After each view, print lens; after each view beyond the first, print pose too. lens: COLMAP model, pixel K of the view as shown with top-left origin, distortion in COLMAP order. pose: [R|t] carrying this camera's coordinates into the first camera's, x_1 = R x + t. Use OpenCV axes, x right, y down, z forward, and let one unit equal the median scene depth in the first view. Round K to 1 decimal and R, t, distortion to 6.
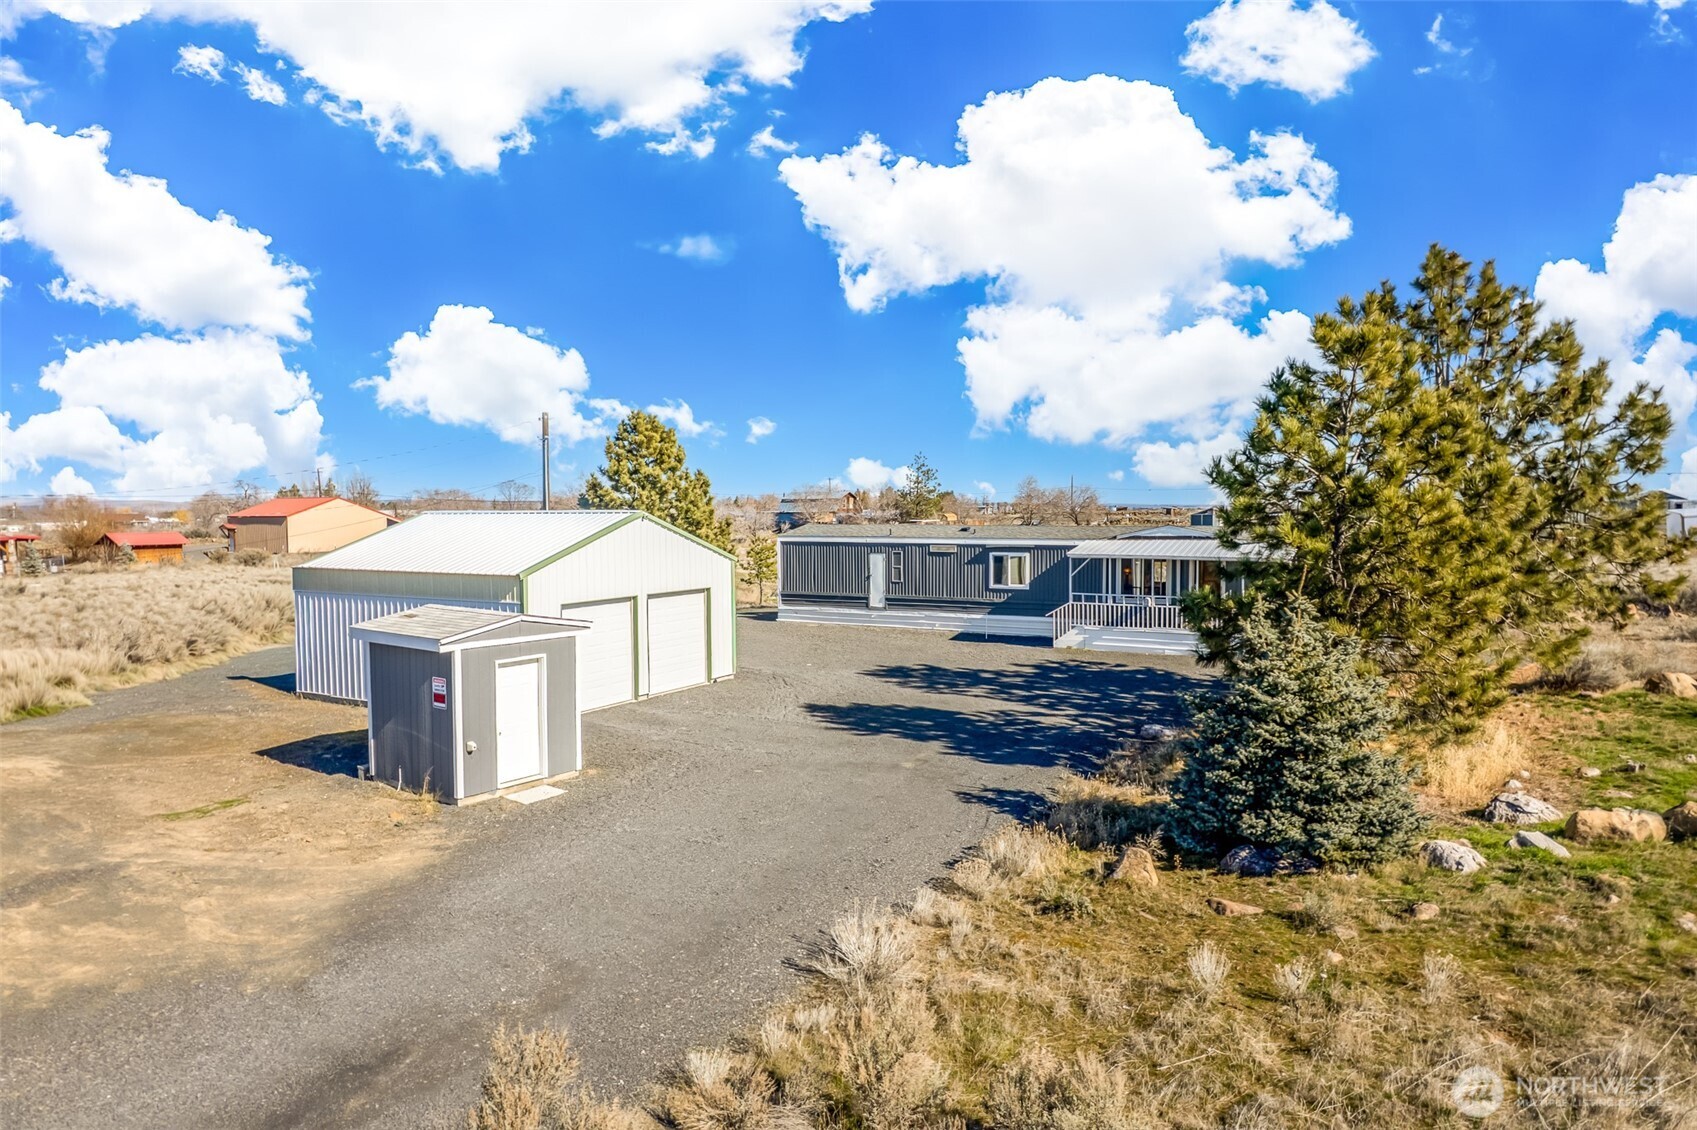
lens RADIAL K [[1094.6, 0, 848.5], [0, 1094.6, 565.0], [0, 0, 1]] dist [-0.075398, 0.068215]
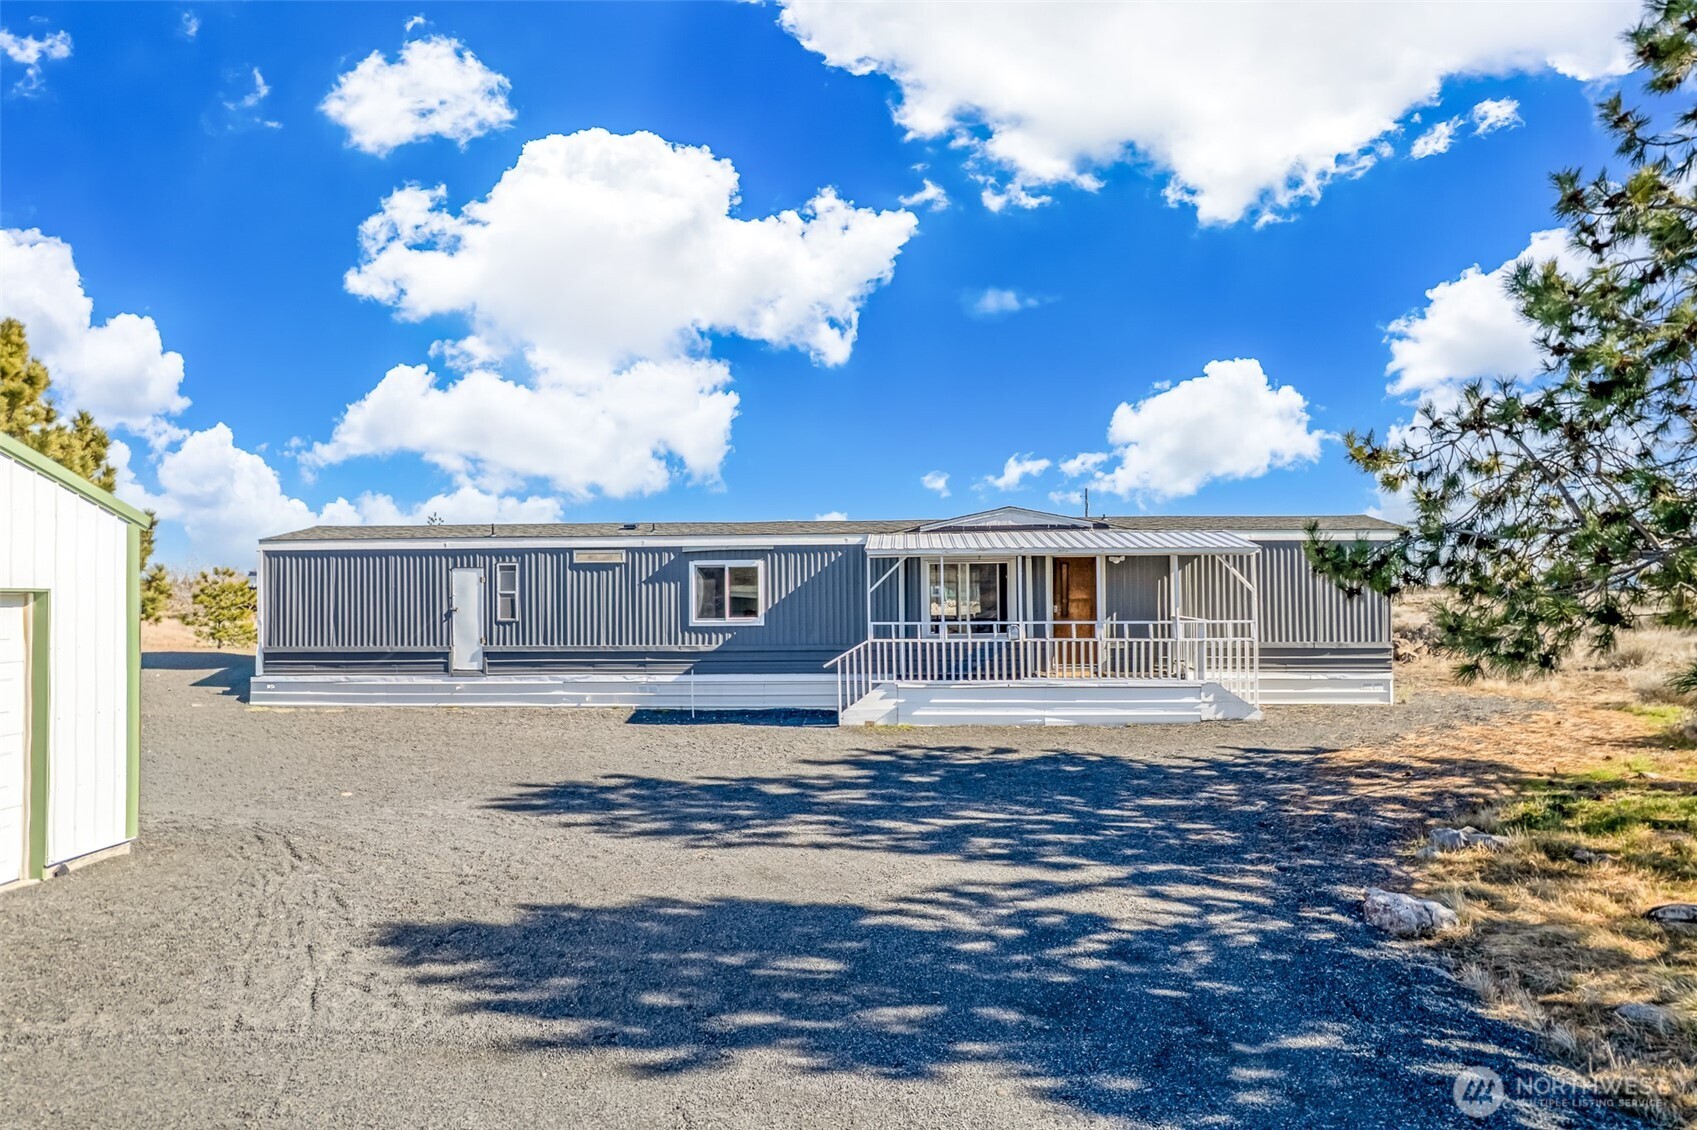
lens RADIAL K [[1094.6, 0, 848.5], [0, 1094.6, 565.0], [0, 0, 1]] dist [-0.075398, 0.068215]
pose [[0.900172, 0.009057, 0.435440, -0.038047], [0.028235, 0.996467, -0.079096, 0.035872], [-0.434618, 0.083494, 0.896736, 0.463806]]
